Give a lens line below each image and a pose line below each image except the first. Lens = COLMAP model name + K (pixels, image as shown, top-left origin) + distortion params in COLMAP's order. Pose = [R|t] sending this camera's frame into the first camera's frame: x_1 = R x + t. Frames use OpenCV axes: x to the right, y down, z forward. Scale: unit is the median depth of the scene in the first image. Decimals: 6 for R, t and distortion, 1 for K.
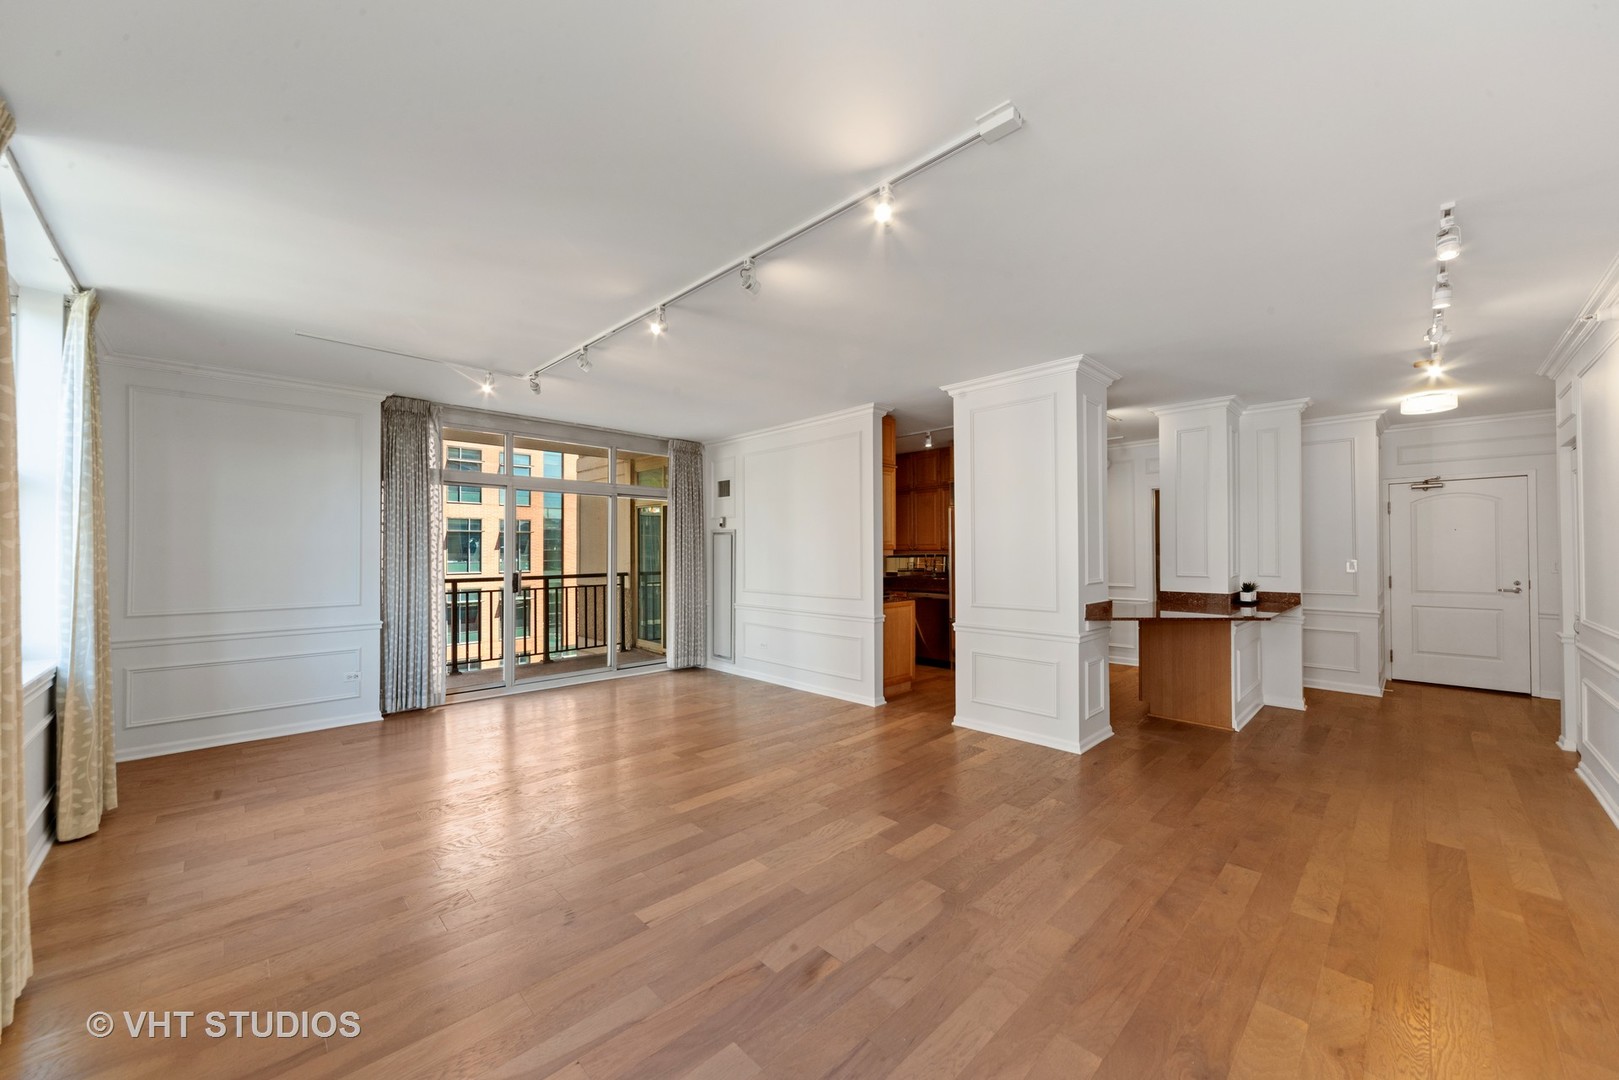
lens RADIAL K [[587.2, 0, 804.8], [0, 587.2, 545.0], [0, 0, 1]] dist [-0.001803, -0.000215]
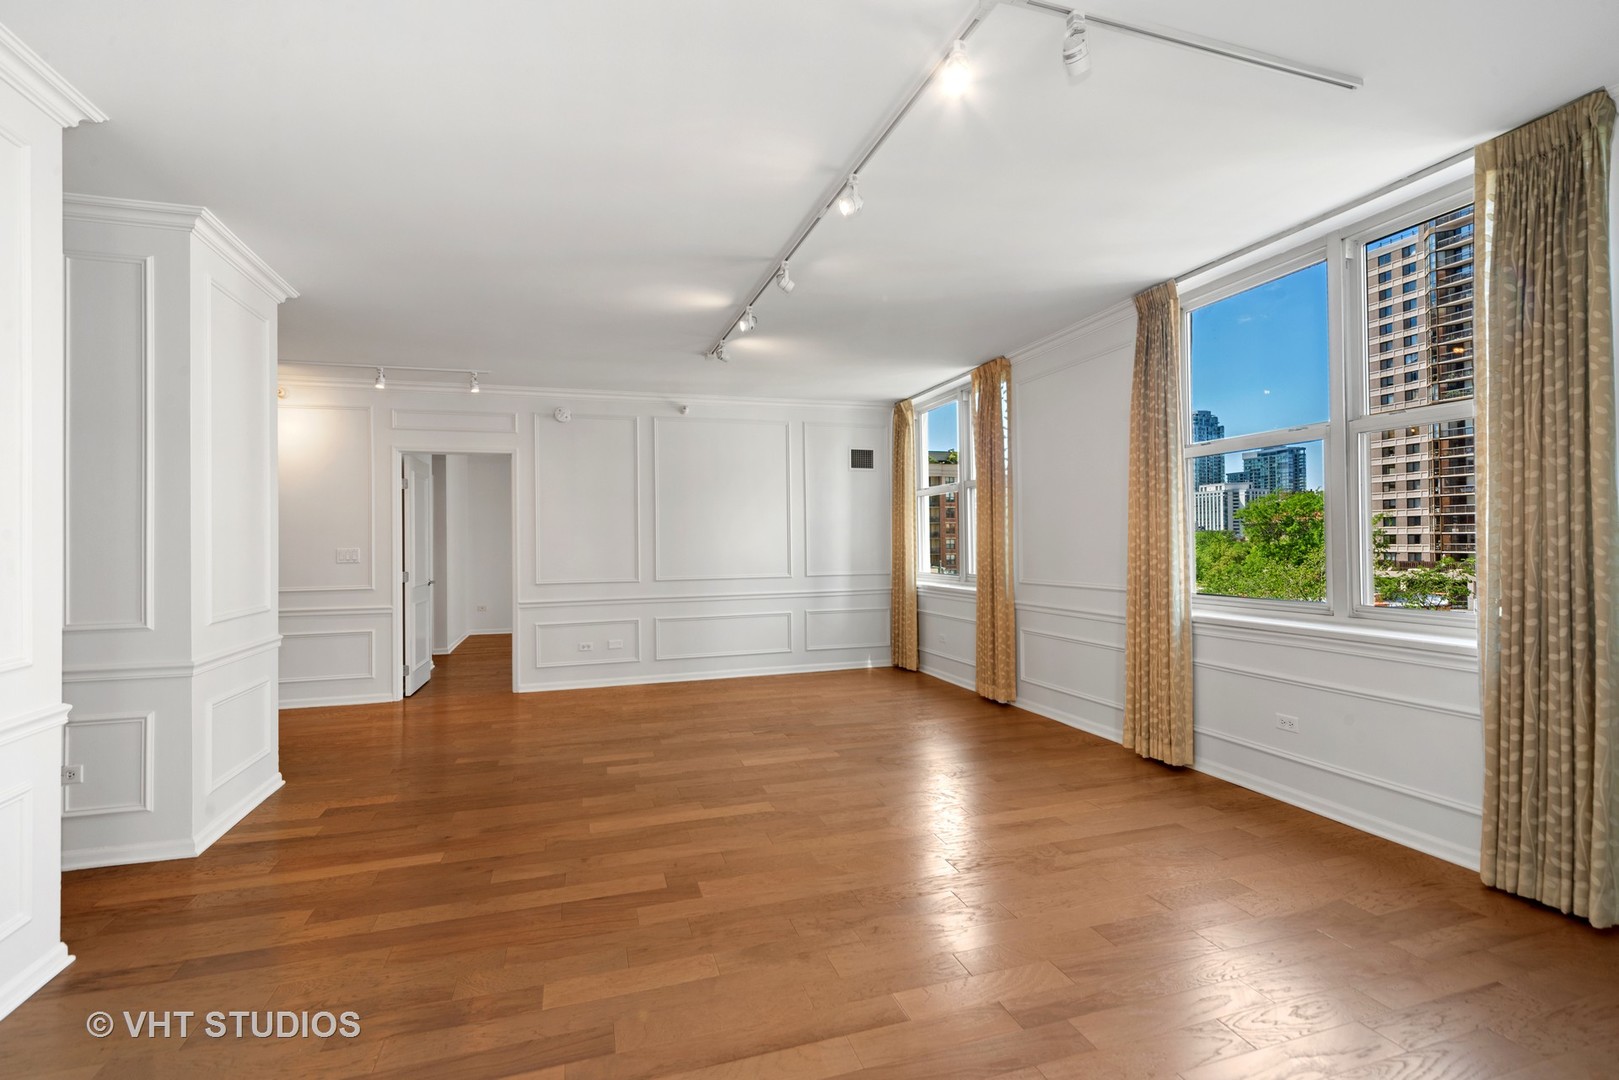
lens RADIAL K [[740.8, 0, 797.5], [0, 740.8, 538.1], [0, 0, 1]] dist [0.001465, 0.000028]
pose [[-0.887265, 0.013064, 0.461074, -0.426456], [0.007155, 0.999868, -0.014563, 0.029558], [-0.461204, -0.009623, -0.887242, 1.080545]]
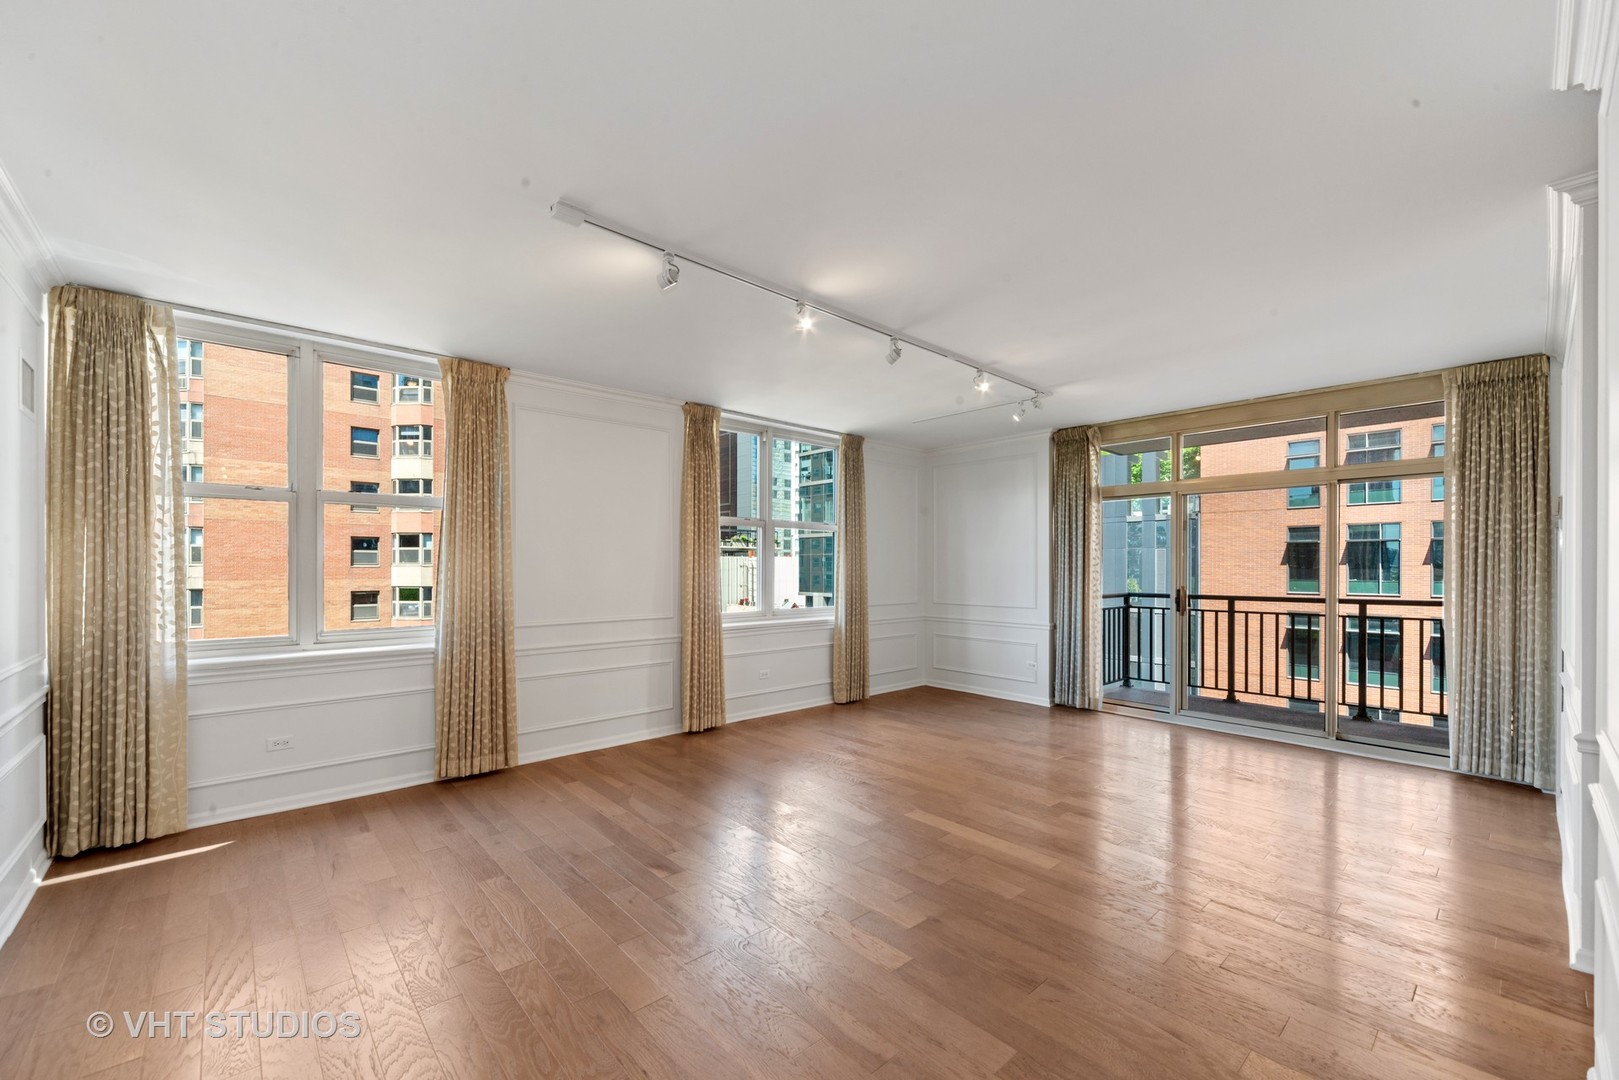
lens RADIAL K [[657.9, 0, 811.0], [0, 657.9, 566.0], [0, 0, 1]] dist [0.002499, -0.000301]
pose [[-0.036482, 0.001766, -0.999333, 0.512144], [0.007188, 0.999973, 0.001505, 0.006690], [0.999308, -0.007128, -0.036494, 0.469917]]
